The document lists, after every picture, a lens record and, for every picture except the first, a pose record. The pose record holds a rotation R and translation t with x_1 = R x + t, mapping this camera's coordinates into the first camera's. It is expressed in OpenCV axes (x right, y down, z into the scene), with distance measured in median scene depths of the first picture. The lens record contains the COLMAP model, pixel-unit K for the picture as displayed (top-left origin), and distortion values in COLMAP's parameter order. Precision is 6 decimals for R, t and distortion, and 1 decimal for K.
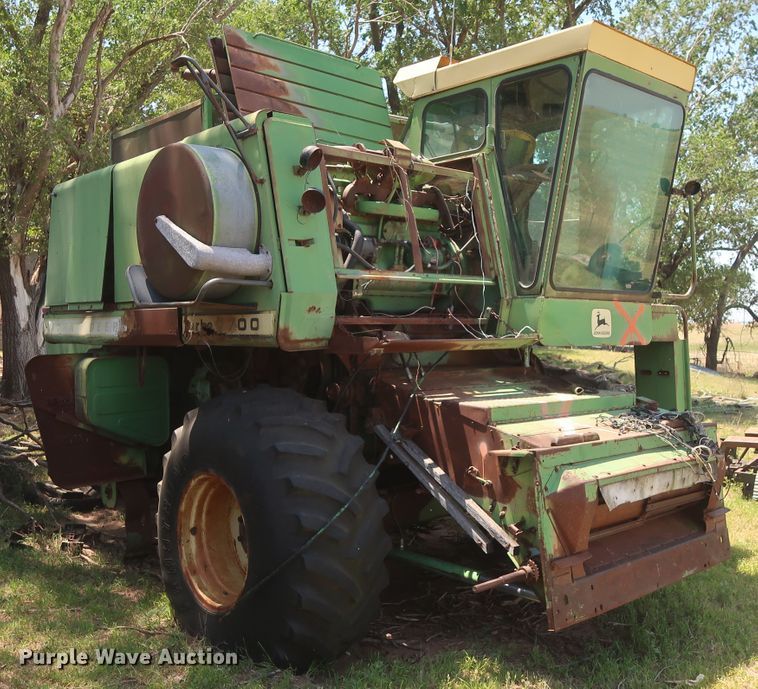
lens RADIAL K [[835.9, 0, 381.3], [0, 835.9, 345.8], [0, 0, 1]] dist [-0.012029, 0.000000]
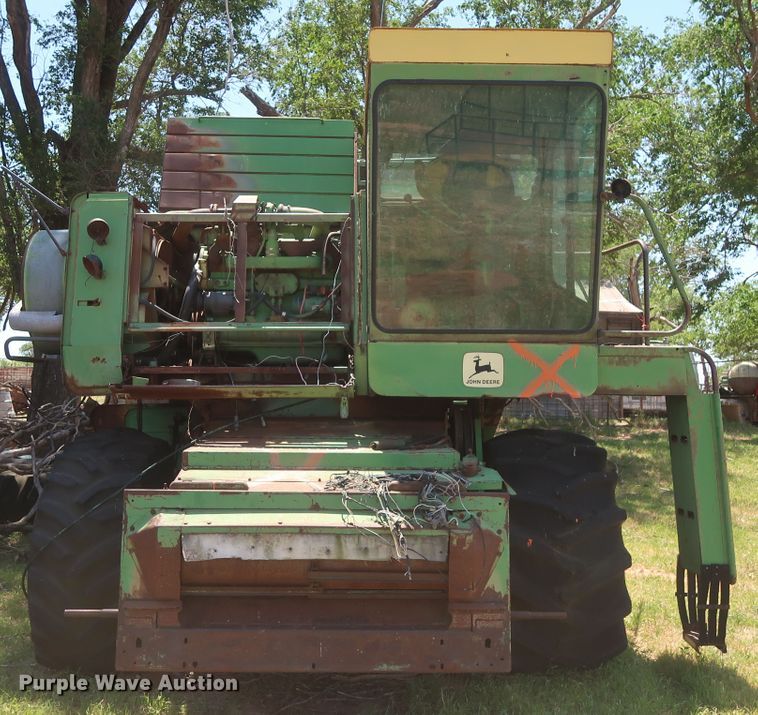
lens RADIAL K [[935.8, 0, 379.9], [0, 935.8, 361.9], [0, 0, 1]] dist [-0.036232, 0.000000]
pose [[0.739243, -0.030798, -0.672734, 0.869359], [-0.016907, 0.997790, -0.064258, 0.028145], [0.673226, 0.058876, 0.737089, 0.265184]]
